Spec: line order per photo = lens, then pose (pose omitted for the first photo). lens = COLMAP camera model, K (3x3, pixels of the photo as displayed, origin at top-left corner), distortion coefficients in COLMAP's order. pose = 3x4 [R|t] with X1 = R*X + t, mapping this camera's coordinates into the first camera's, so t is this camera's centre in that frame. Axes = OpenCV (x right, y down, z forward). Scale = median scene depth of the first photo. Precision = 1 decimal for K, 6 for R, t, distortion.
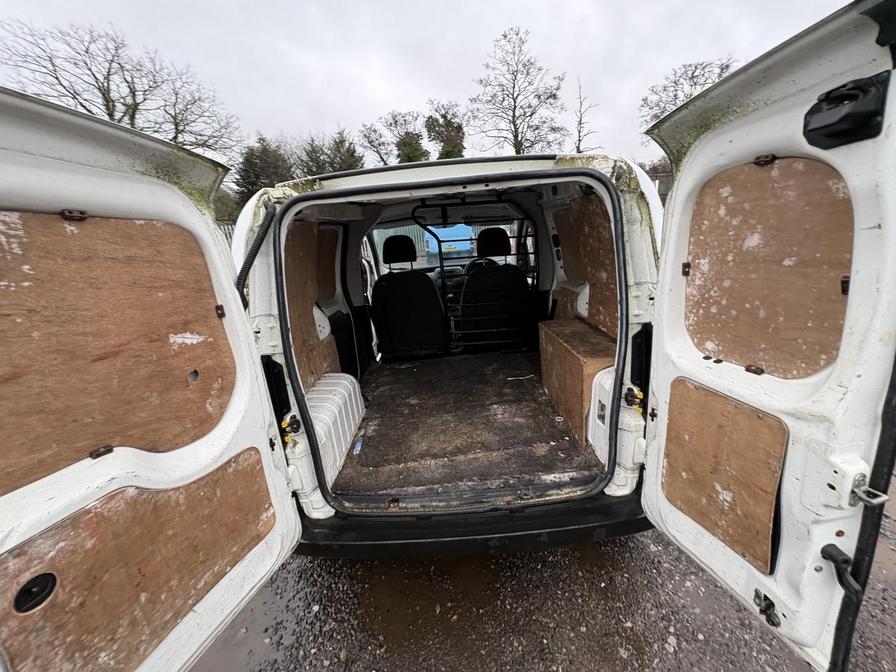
lens RADIAL K [[354.1, 0, 447.8], [0, 354.1, 335.2], [0, 0, 1]] dist [-0.001491, 0.000184]
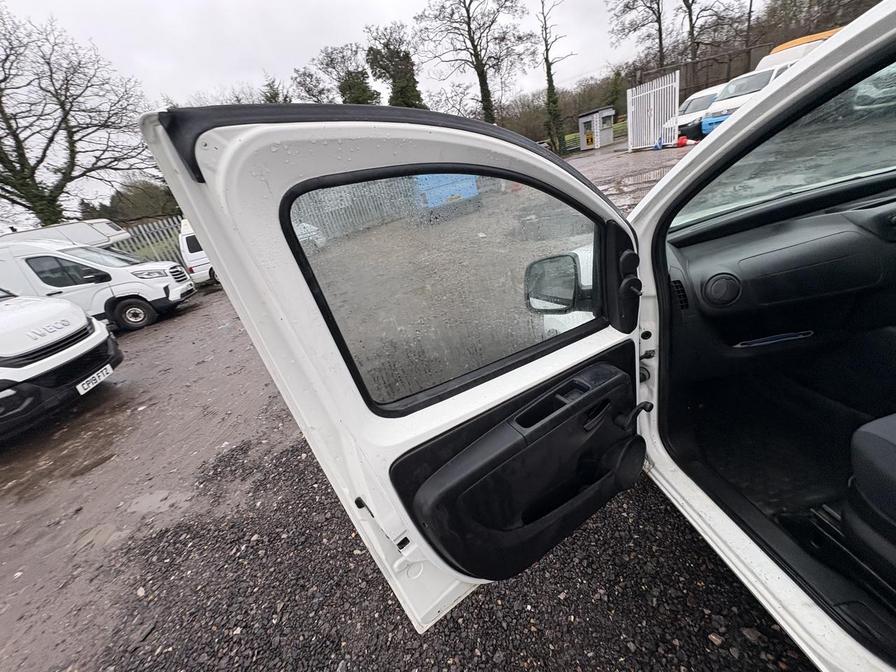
lens RADIAL K [[354.1, 0, 447.6], [0, 354.1, 335.5], [0, 0, 1]] dist [-0.001491, 0.000184]
pose [[0.979815, -0.194708, 0.045295, -0.635843], [0.187878, 0.974317, 0.124131, -0.292727], [-0.068301, -0.113116, 0.991231, 1.095020]]
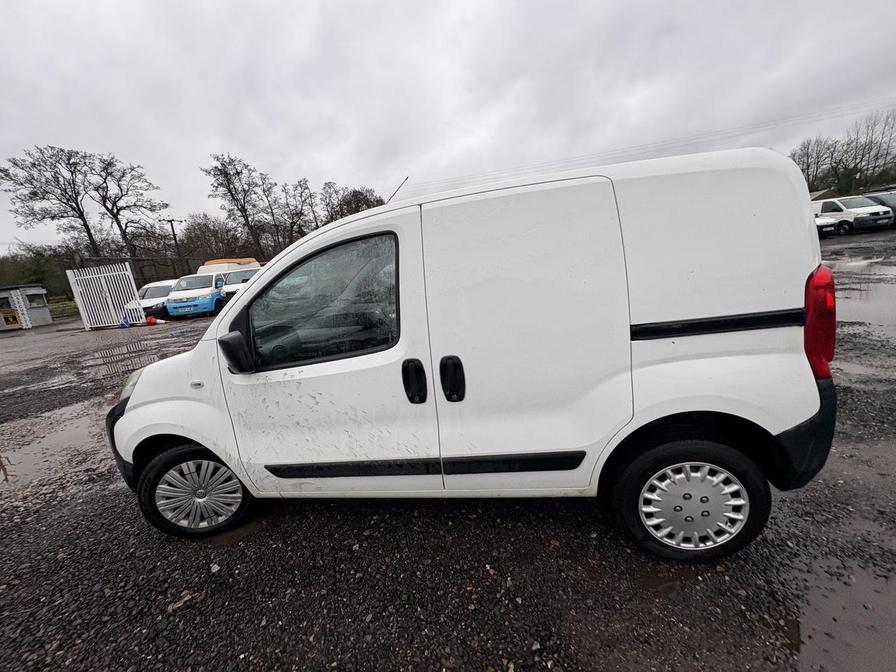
lens RADIAL K [[354.1, 0, 448.7], [0, 354.1, 331.9], [0, 0, 1]] dist [-0.001491, 0.000184]
pose [[0.189011, -0.146942, 0.970919, -0.997246], [0.386032, 0.920254, 0.064124, -0.172731], [-0.902914, 0.362685, 0.230663, 0.956081]]
